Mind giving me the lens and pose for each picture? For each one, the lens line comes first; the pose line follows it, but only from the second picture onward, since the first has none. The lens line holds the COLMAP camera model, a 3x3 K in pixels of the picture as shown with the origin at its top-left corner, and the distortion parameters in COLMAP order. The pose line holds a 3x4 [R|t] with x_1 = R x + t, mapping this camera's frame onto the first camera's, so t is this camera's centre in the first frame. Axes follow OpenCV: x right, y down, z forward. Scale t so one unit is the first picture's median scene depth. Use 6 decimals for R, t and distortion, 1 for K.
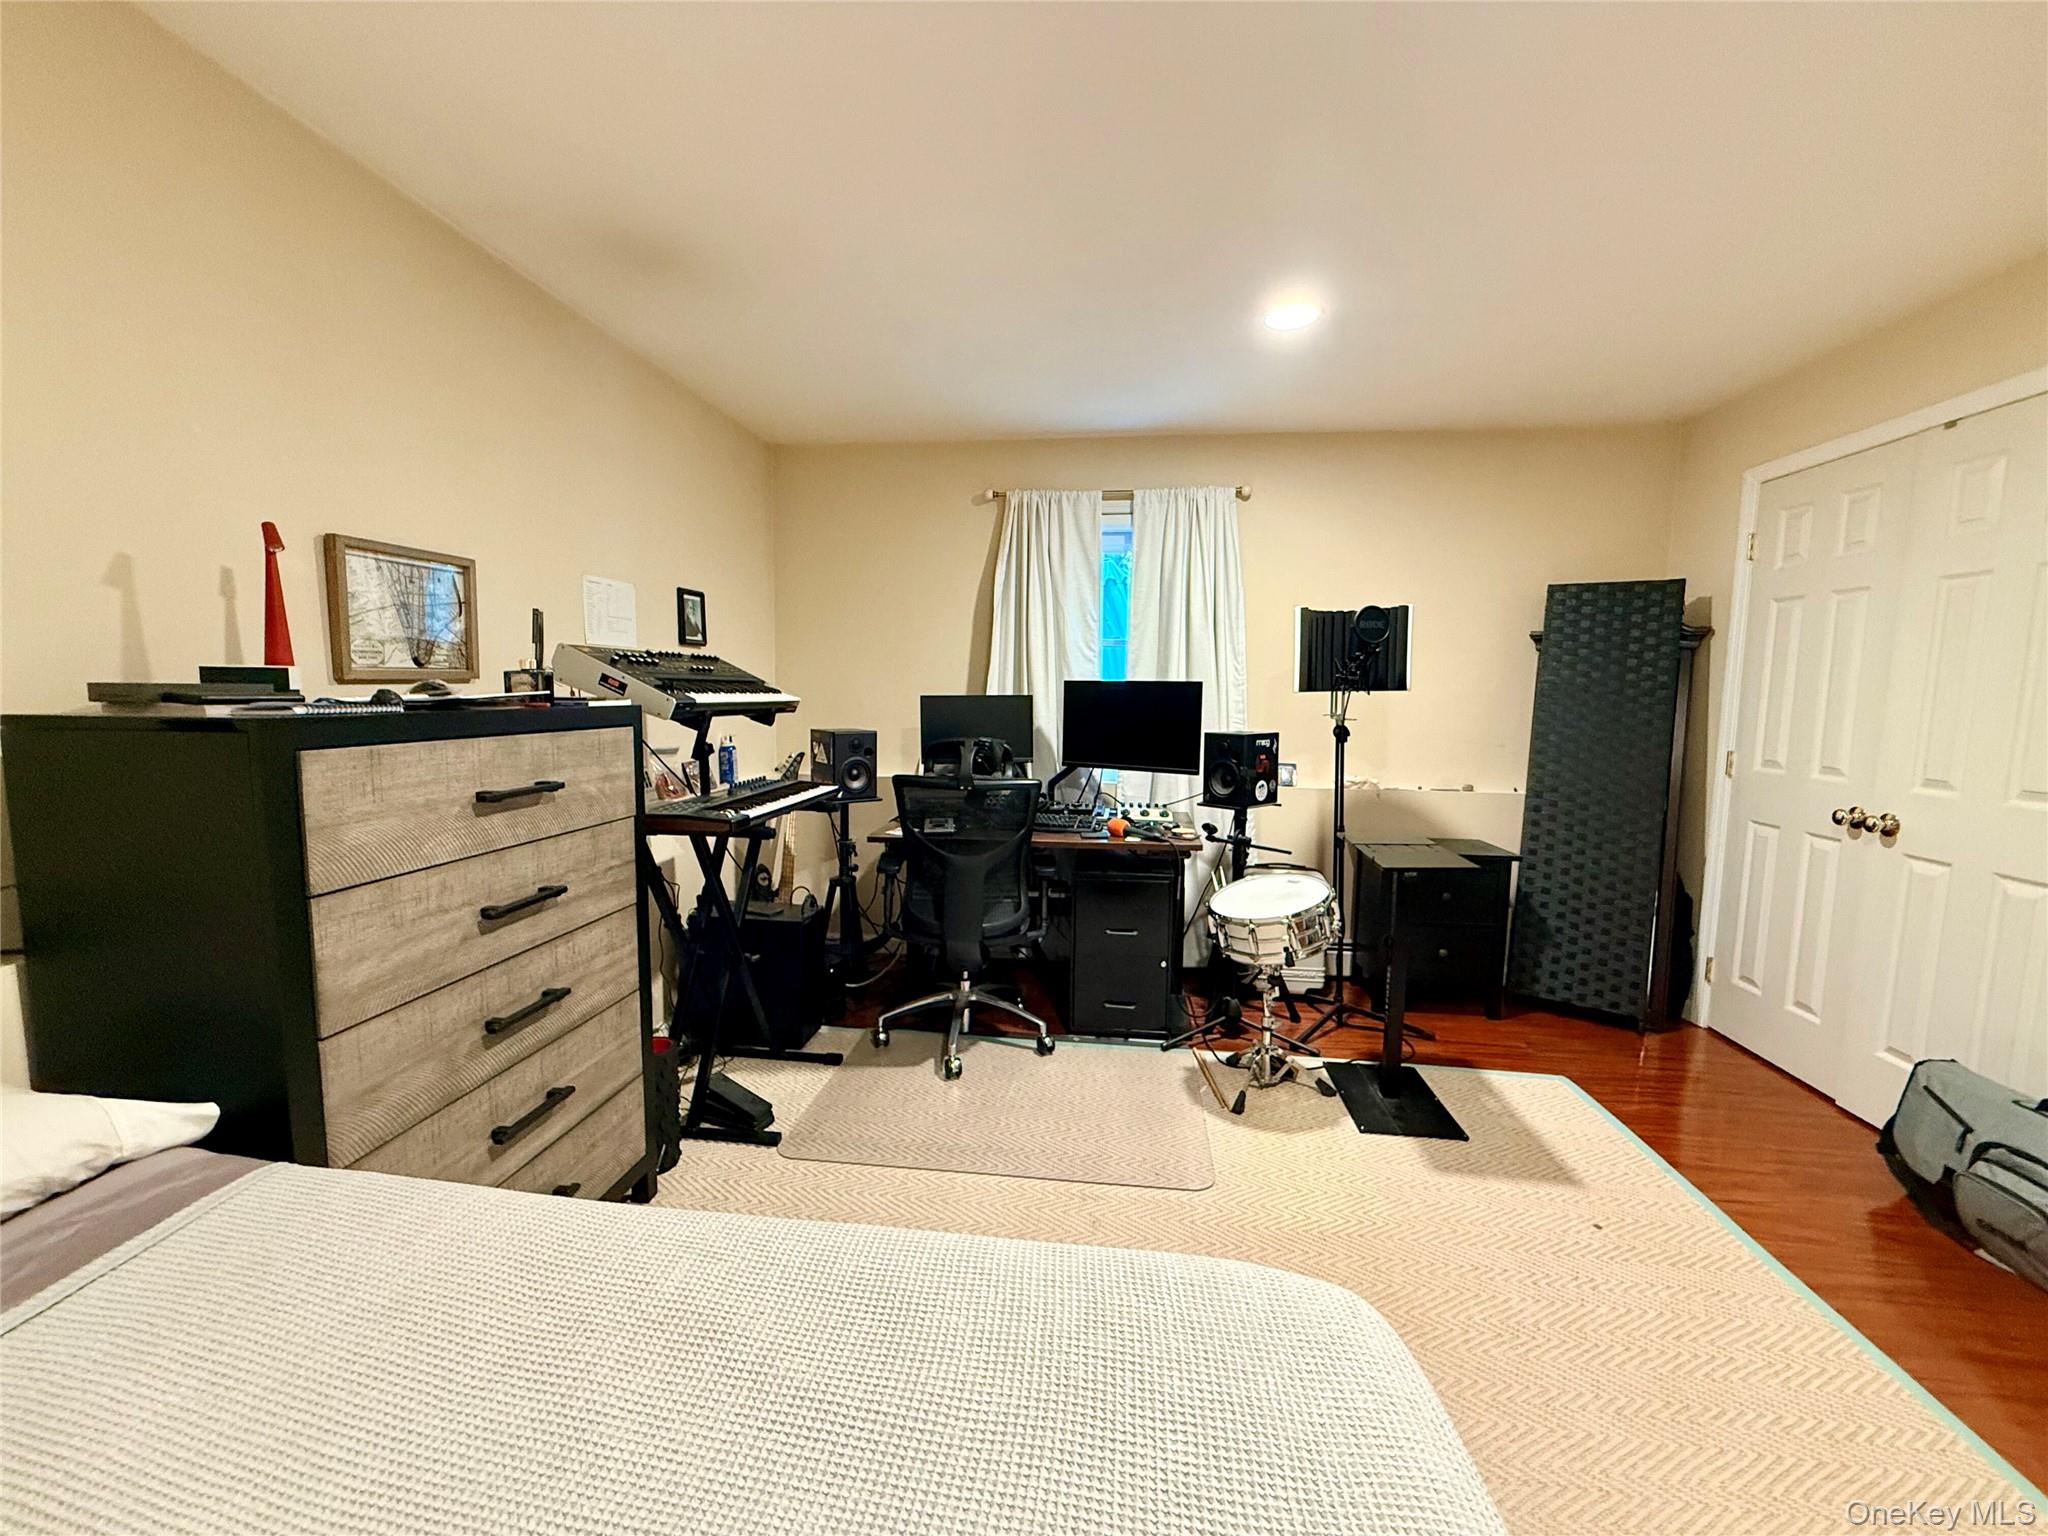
lens RADIAL K [[820.8, 0, 1024.0], [0, 820.8, 768.0], [0, 0, 1]] dist [0.000444, 0.000215]
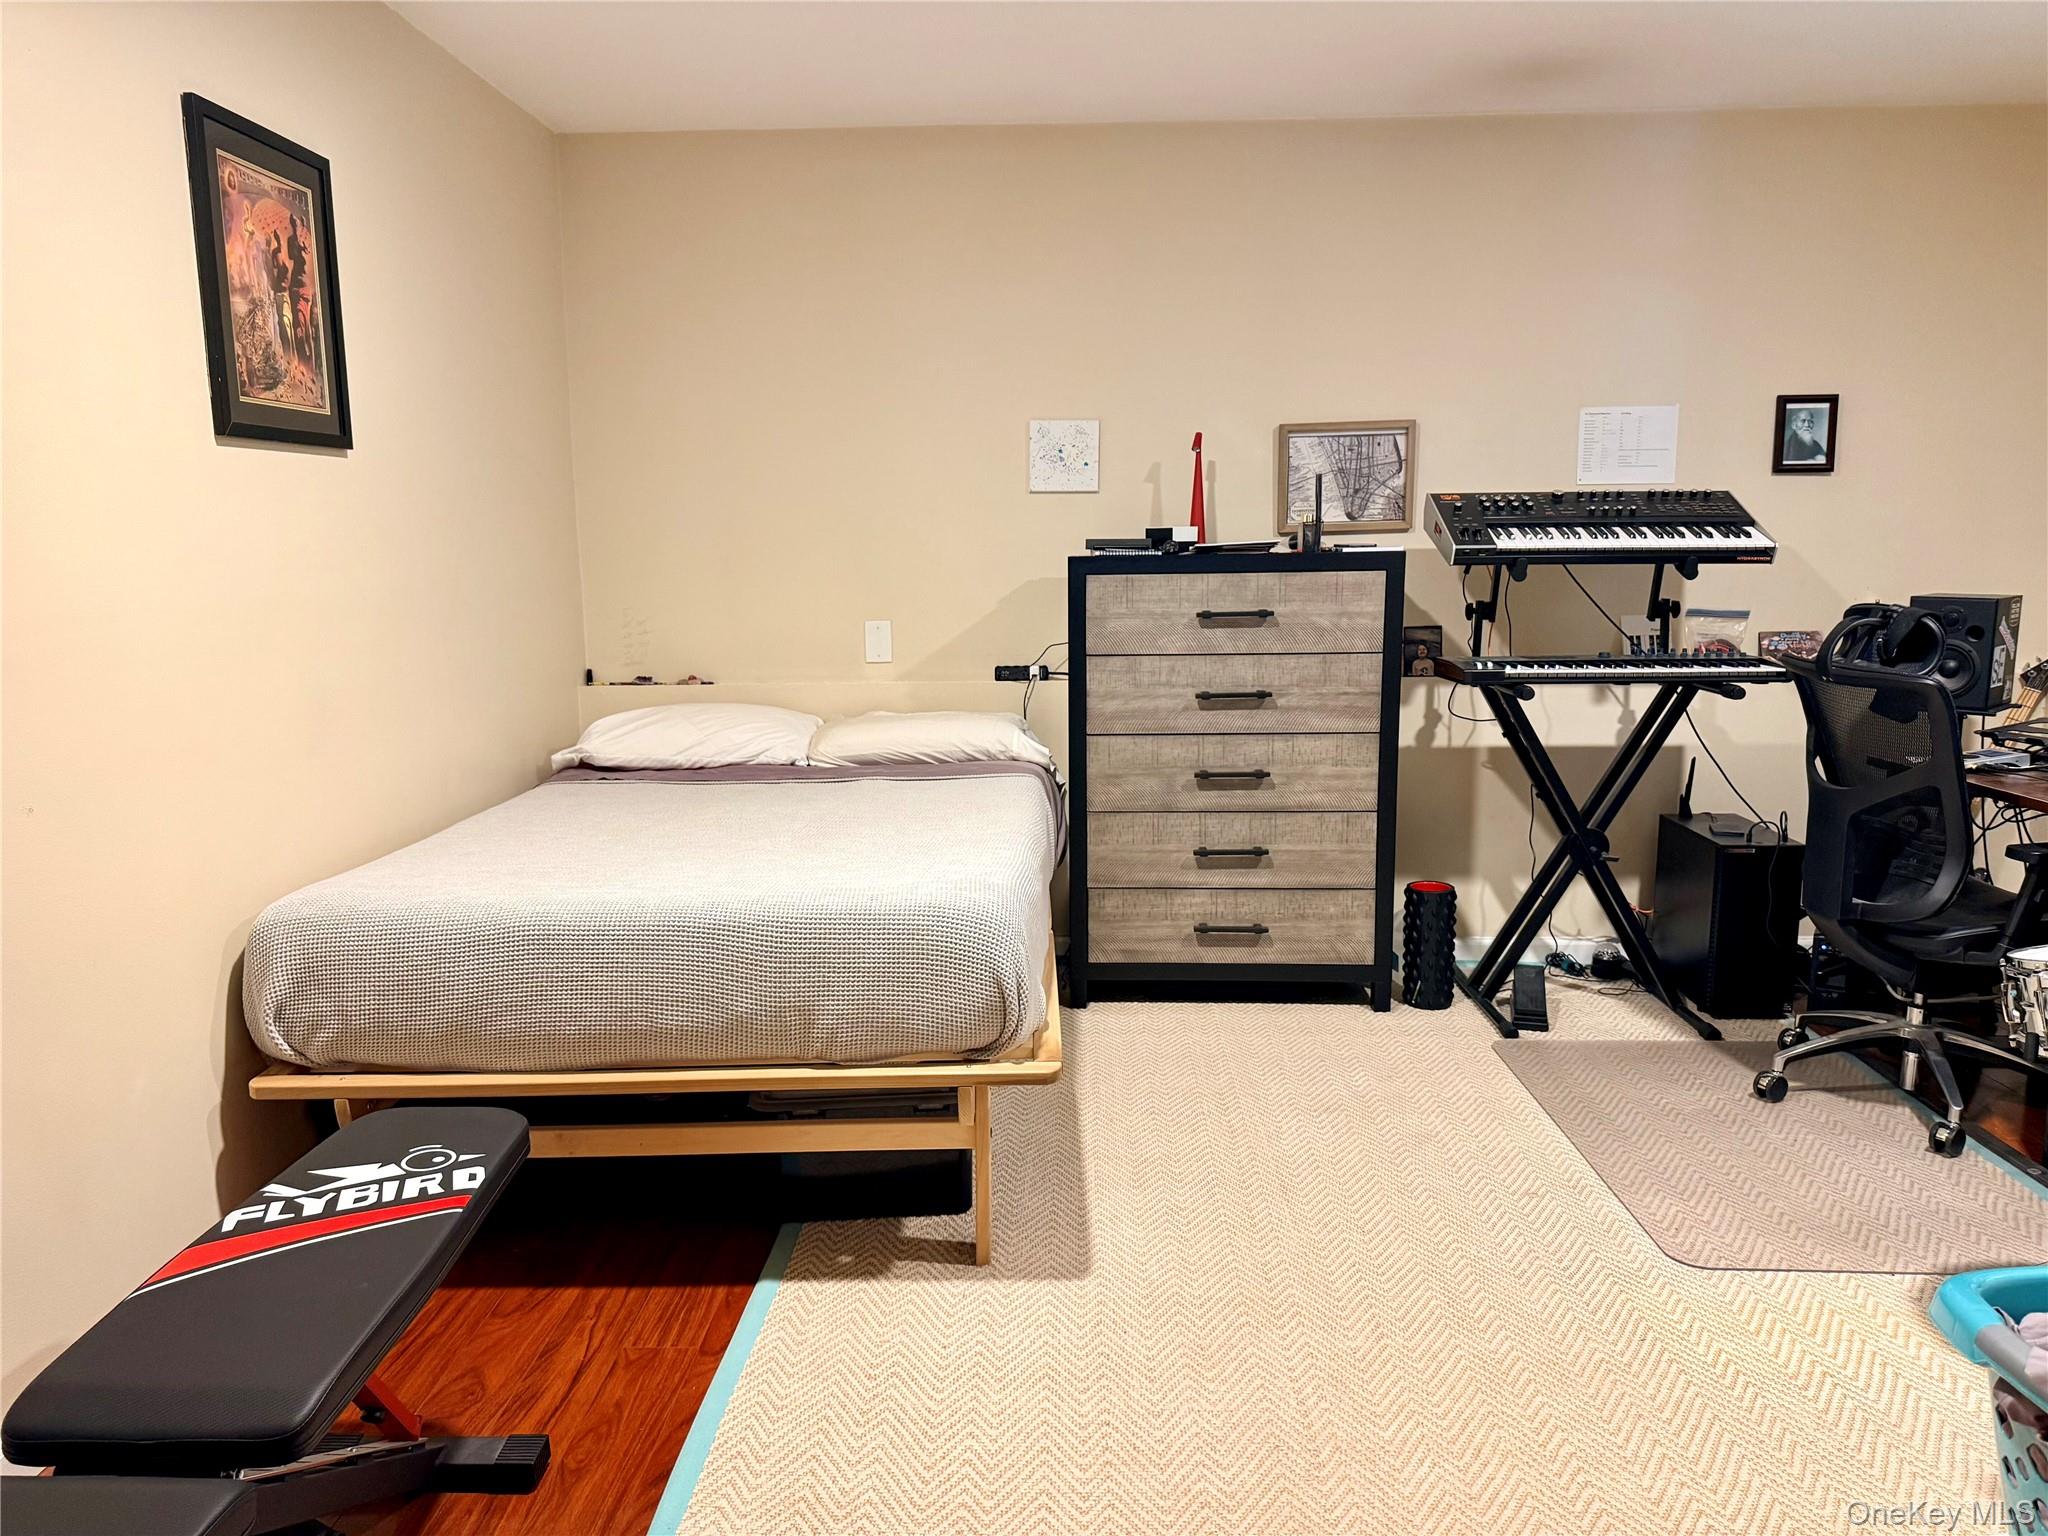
lens RADIAL K [[1438.0, 0, 1028.6], [0, 1438.0, 777.6], [0, 0, 1]] dist [0.128060, -0.197538]
pose [[0.096699, 0.154681, -0.983221, 1.683598], [-0.087942, 0.985314, 0.146362, -0.024079], [0.991421, 0.072313, 0.108882, 0.385198]]
